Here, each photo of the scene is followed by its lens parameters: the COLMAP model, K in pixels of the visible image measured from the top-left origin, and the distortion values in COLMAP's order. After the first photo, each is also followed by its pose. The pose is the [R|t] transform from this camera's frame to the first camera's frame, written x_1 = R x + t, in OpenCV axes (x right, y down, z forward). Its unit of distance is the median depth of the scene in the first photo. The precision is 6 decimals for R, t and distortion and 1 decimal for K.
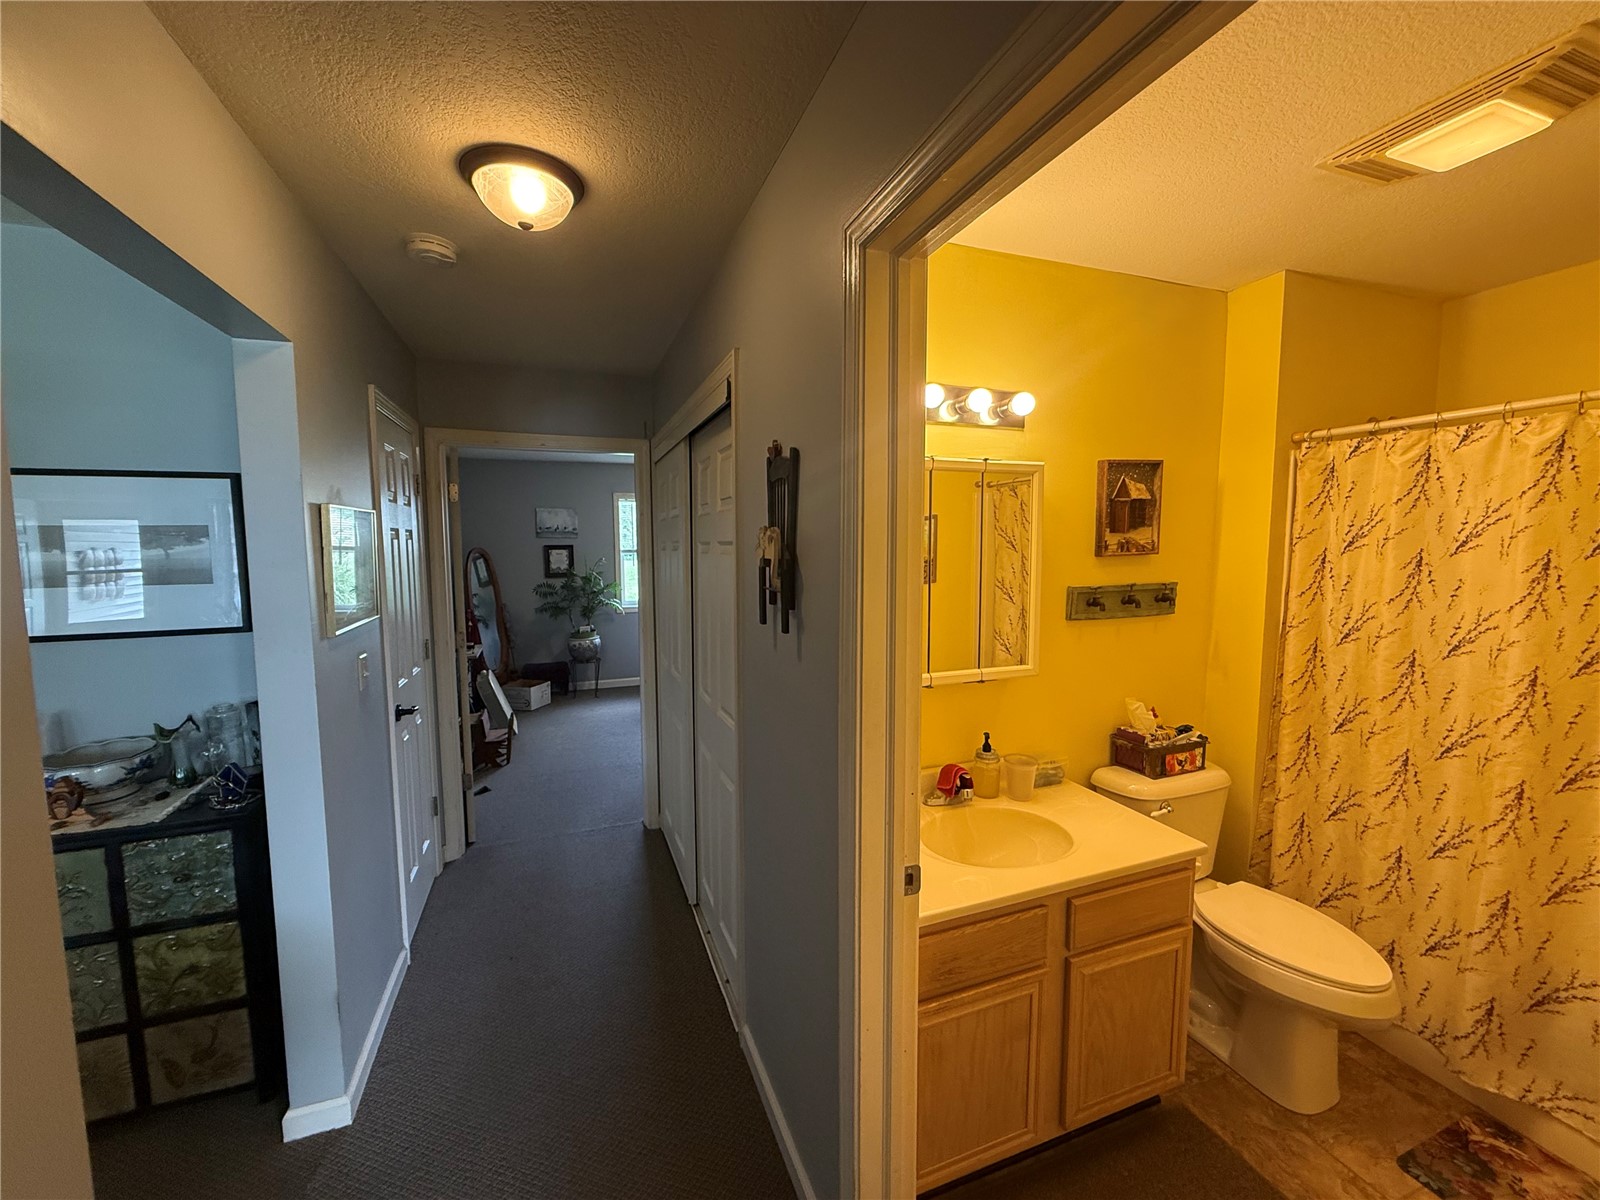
lens RADIAL K [[634.3, 0, 795.7], [0, 634.3, 599.4], [0, 0, 1]] dist [-0.000952, 0.000437]
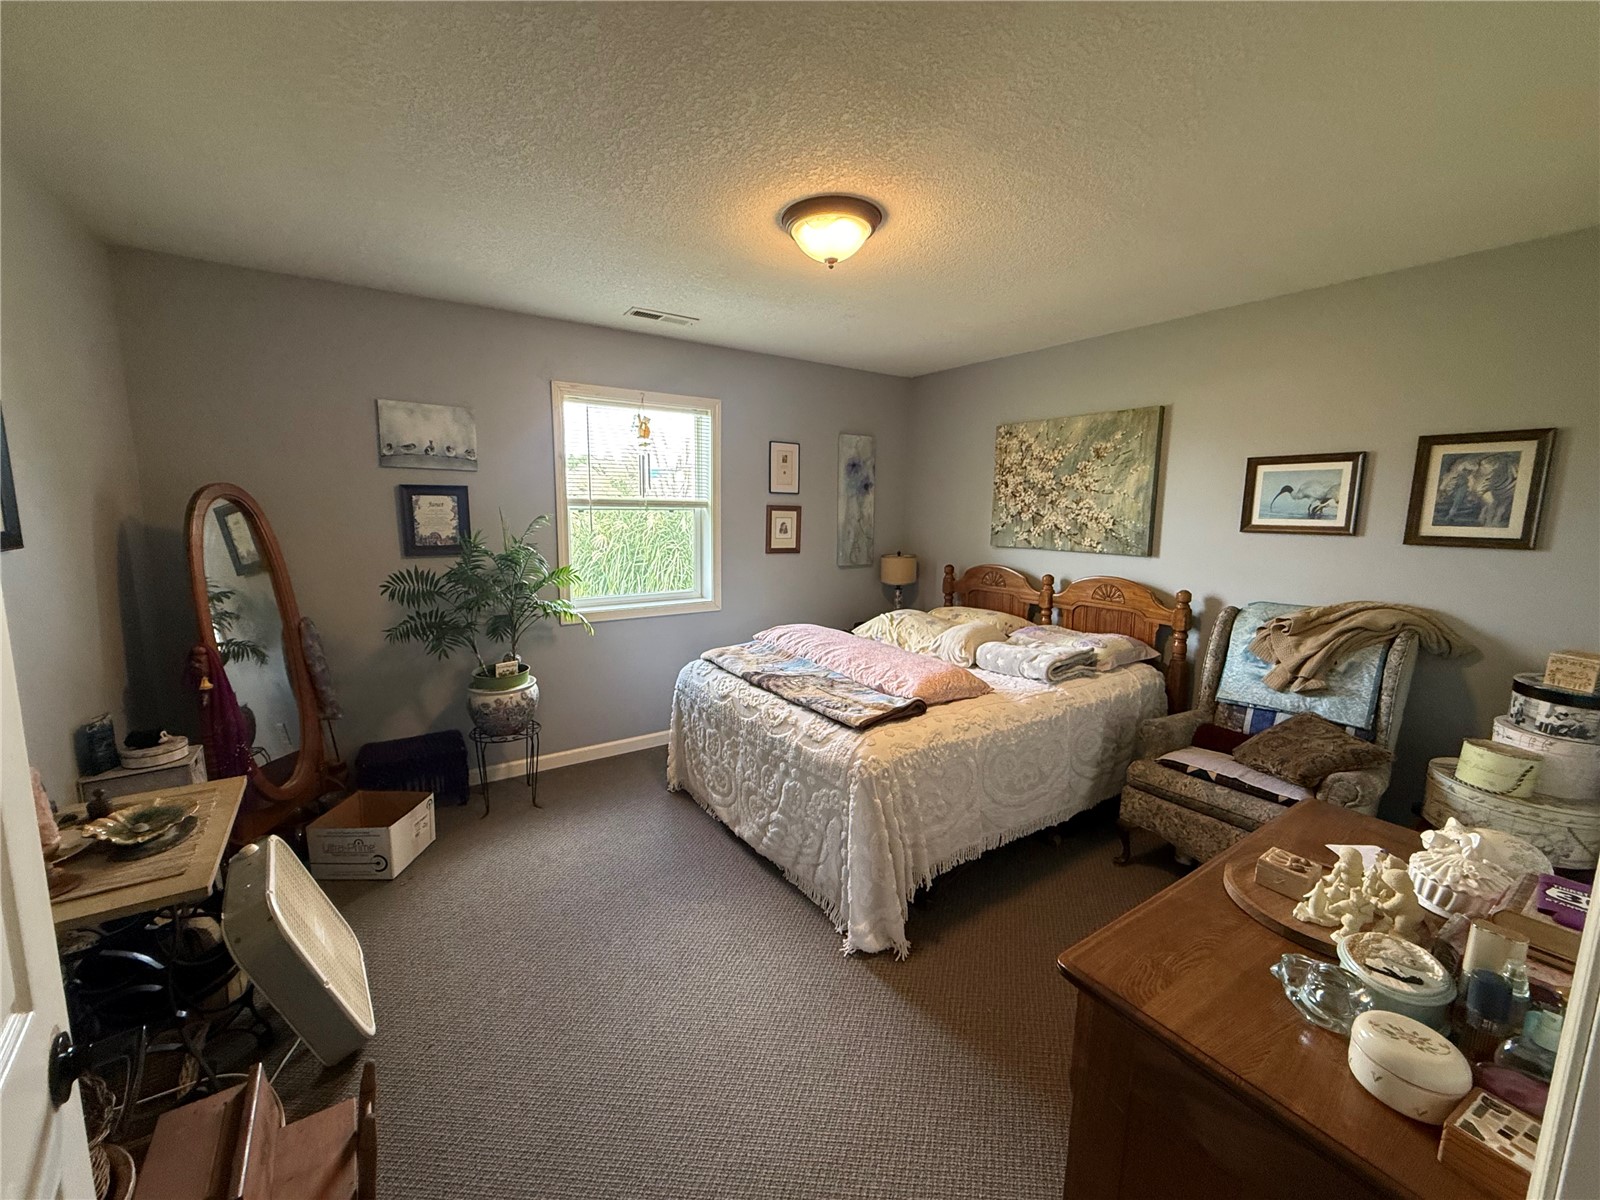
lens RADIAL K [[634.3, 0, 798.0], [0, 634.3, 600.4], [0, 0, 1]] dist [-0.000952, 0.000437]
pose [[0.970992, -0.017398, 0.238478, -0.124040], [0.003887, 0.998366, 0.057008, -0.014810], [-0.239080, -0.054427, 0.969473, 0.264071]]
